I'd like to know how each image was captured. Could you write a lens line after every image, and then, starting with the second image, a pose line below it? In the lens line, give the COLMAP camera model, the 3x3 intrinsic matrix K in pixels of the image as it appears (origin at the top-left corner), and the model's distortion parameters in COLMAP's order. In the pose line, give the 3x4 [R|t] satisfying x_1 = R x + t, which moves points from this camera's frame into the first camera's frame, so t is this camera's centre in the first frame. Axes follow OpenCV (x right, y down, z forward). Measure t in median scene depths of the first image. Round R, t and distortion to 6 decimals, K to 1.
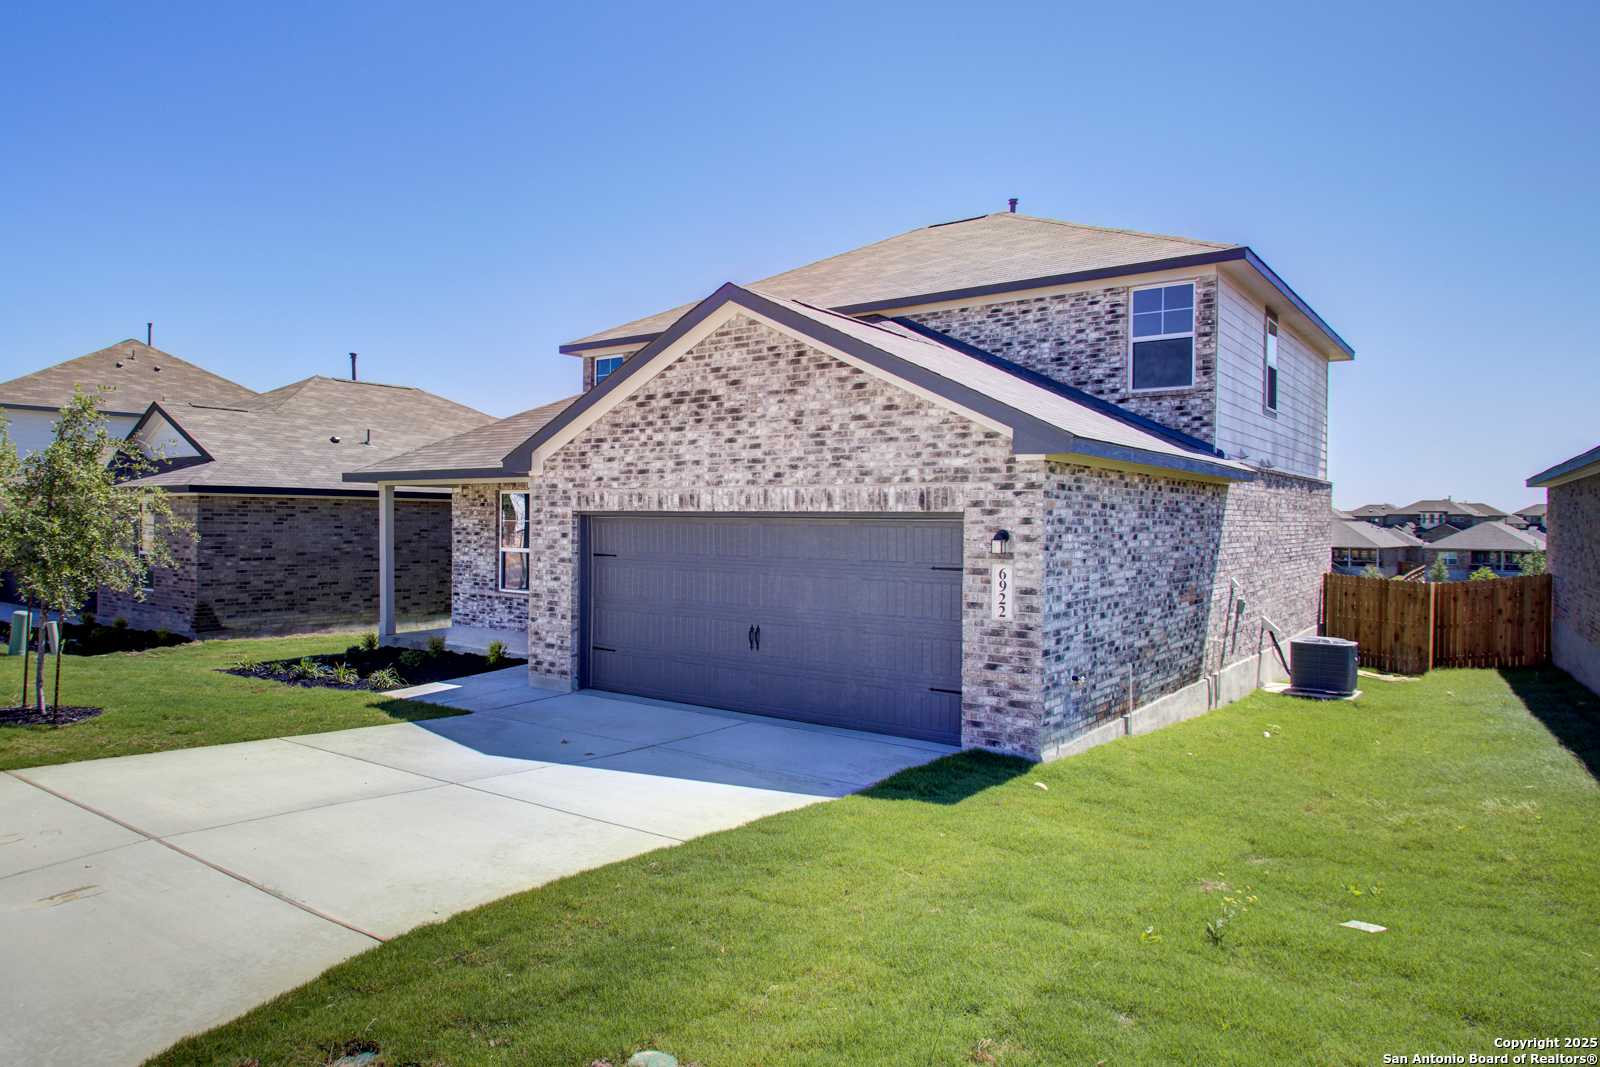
lens RADIAL K [[1020.1, 0, 801.0], [0, 1020.1, 531.6], [0, 0, 1]] dist [0.004381, 0.000139]
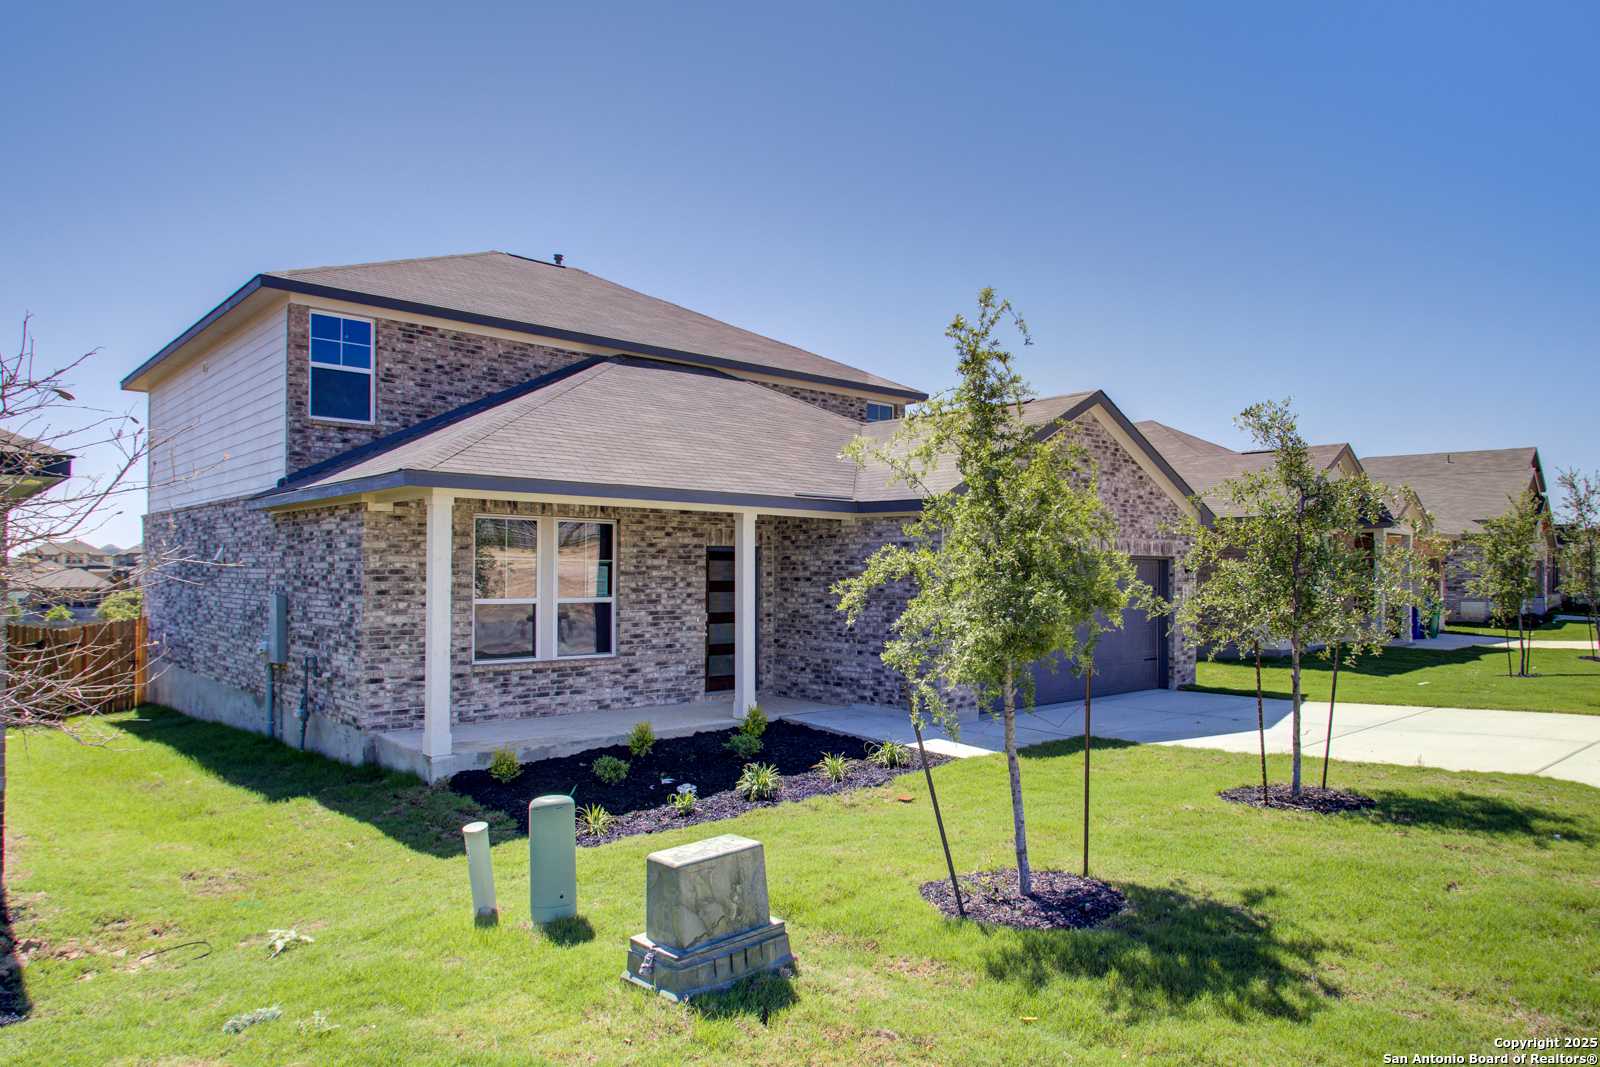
lens RADIAL K [[1020.1, 0, 801.0], [0, 1020.1, 539.5], [0, 0, 1]] dist [0.004381, 0.000139]
pose [[0.217749, 0.019094, 0.975818, -1.570011], [0.005774, 0.999766, -0.020851, -0.013730], [-0.975988, 0.010174, 0.217588, 1.129405]]
